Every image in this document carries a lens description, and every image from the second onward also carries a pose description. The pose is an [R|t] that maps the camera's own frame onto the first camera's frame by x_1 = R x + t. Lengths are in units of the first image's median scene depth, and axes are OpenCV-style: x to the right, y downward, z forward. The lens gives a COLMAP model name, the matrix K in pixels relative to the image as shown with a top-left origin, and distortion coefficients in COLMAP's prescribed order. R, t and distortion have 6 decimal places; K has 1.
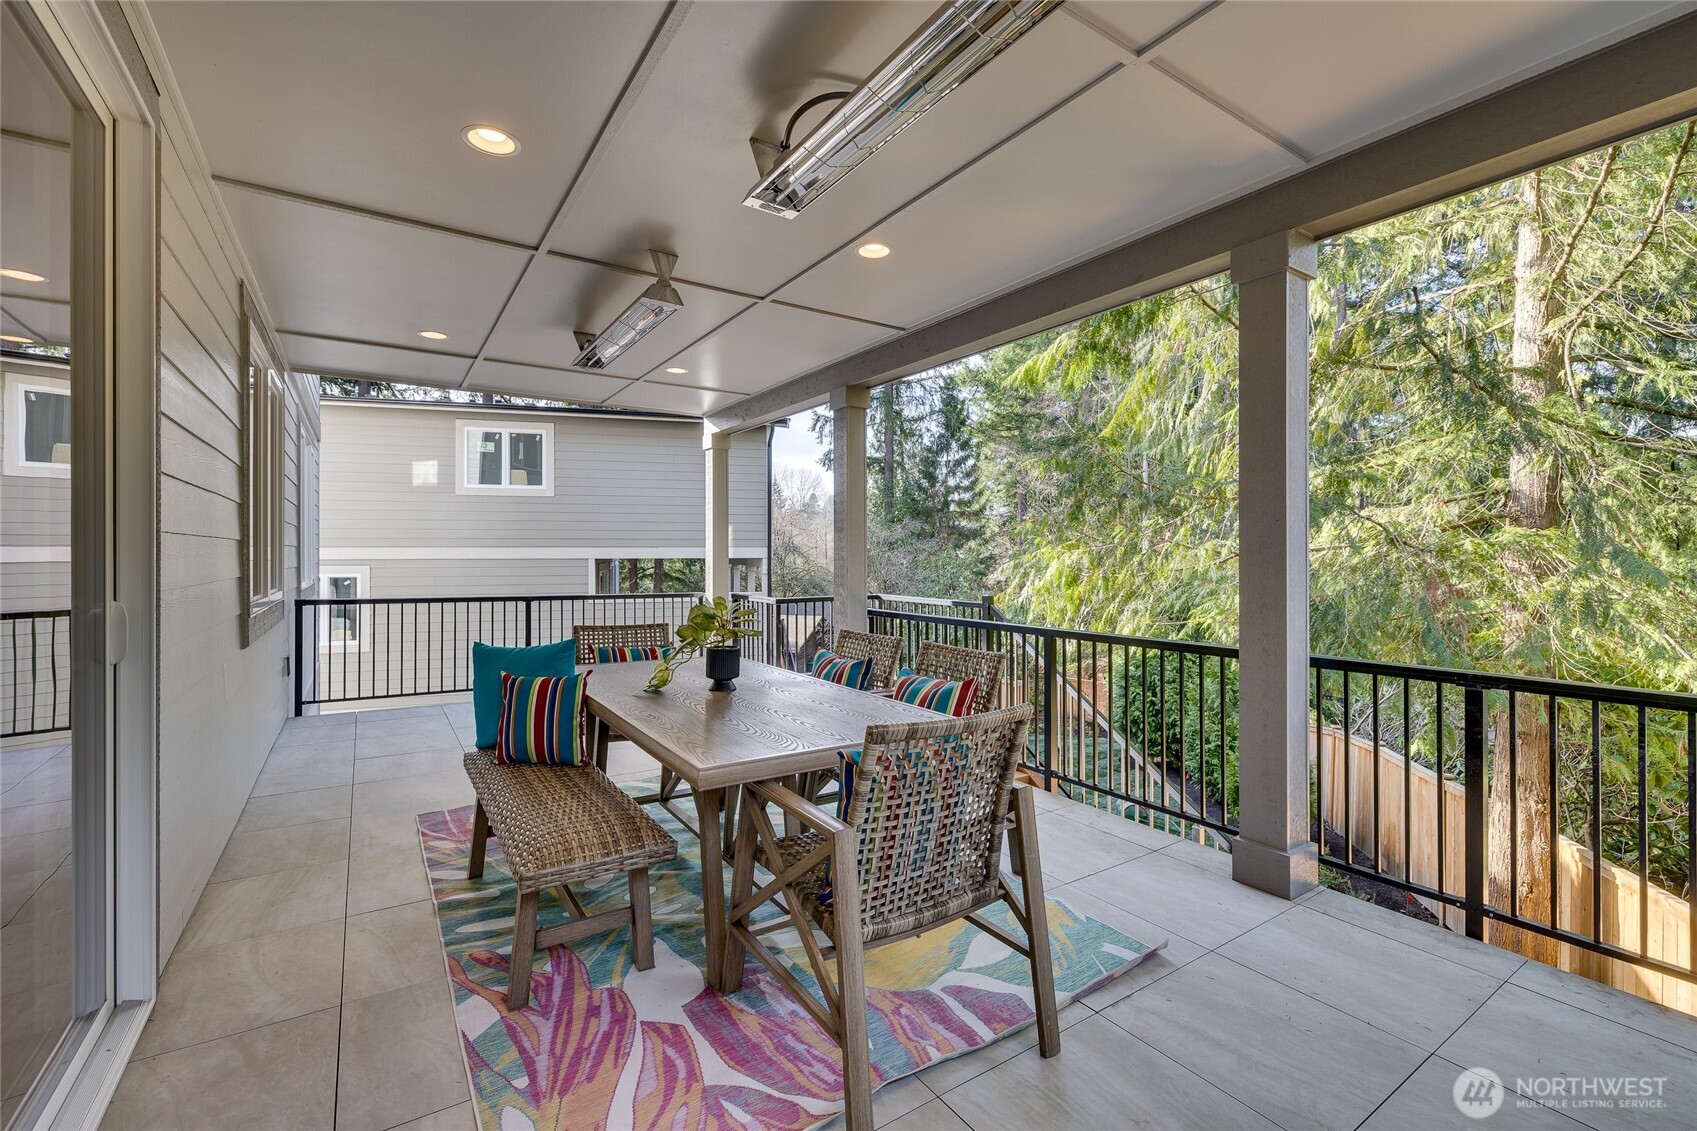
lens RADIAL K [[722.5, 0, 844.5], [0, 722.5, 554.9], [0, 0, 1]] dist [-0.000160, 0.000022]
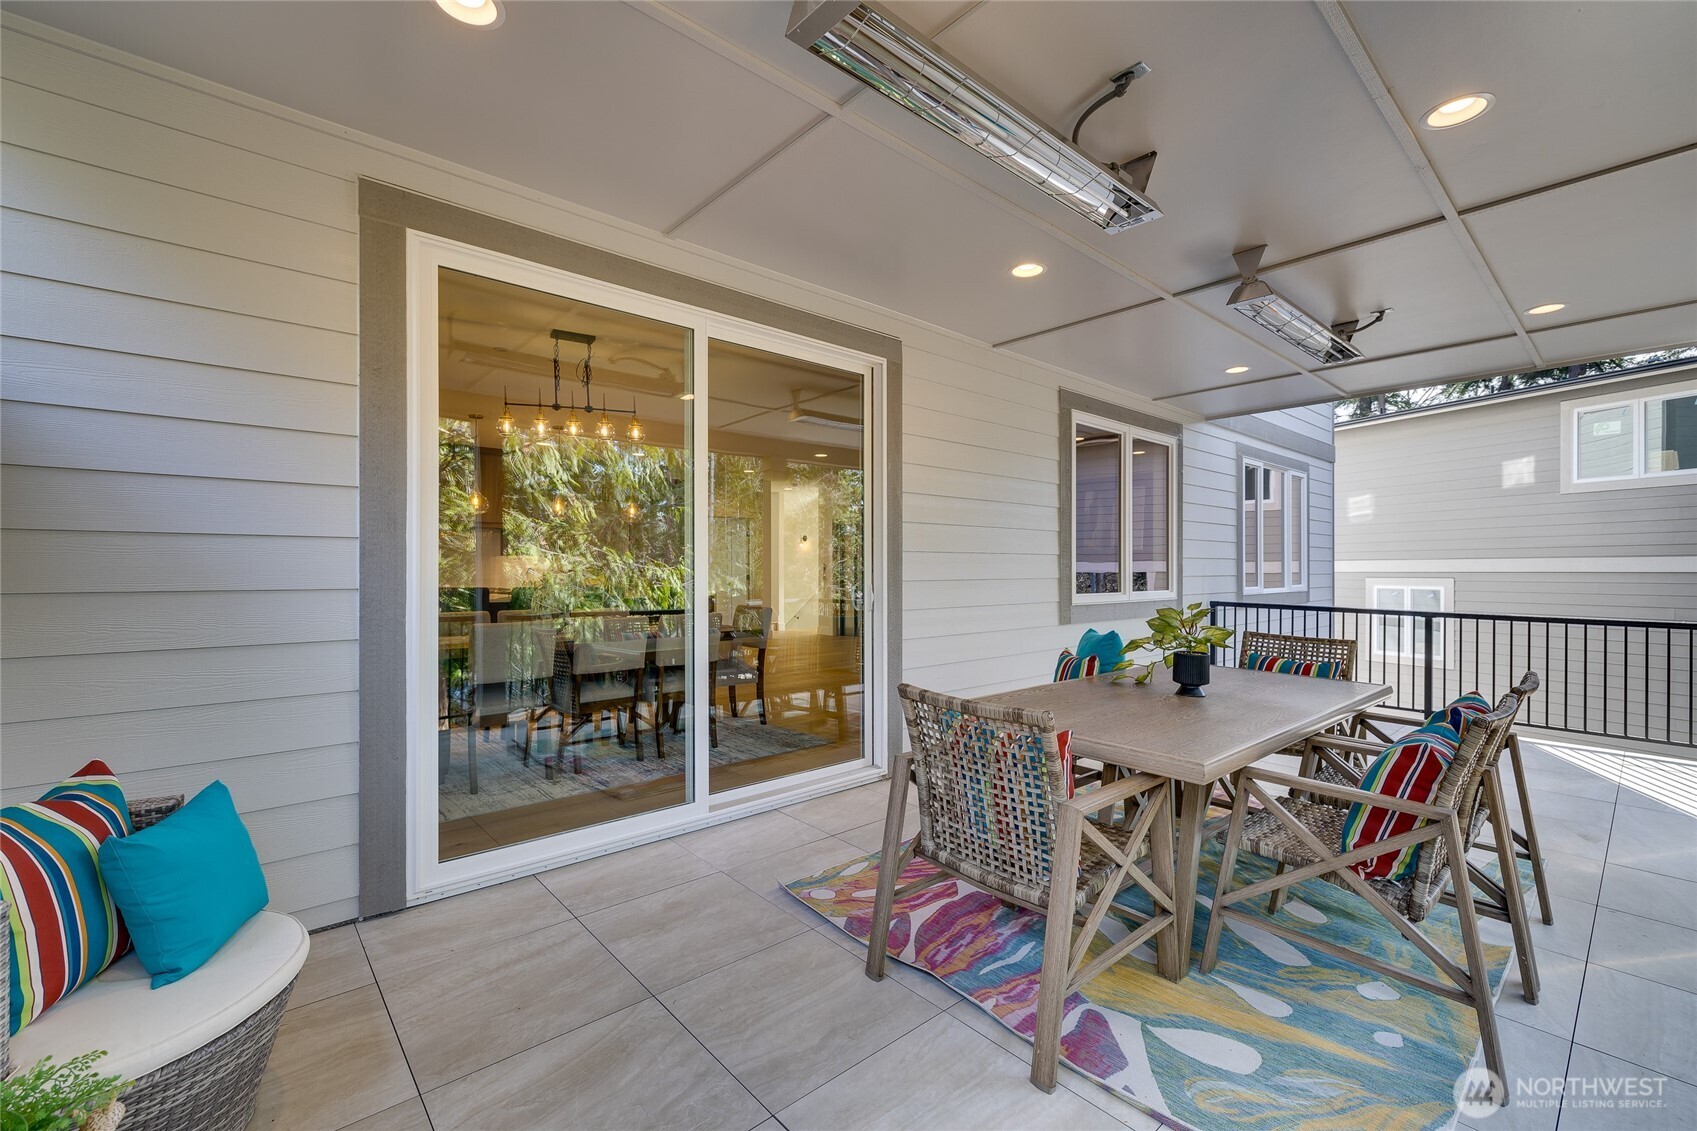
lens RADIAL K [[712.7, 0, 848.5], [0, 712.7, 565.5], [0, 0, 1]] dist [0.000951, 0.000282]
pose [[0.138657, -0.003639, -0.990334, 0.379274], [-0.001005, 0.999992, -0.003815, 0.006390], [0.990340, 0.001524, 0.138653, 0.203044]]
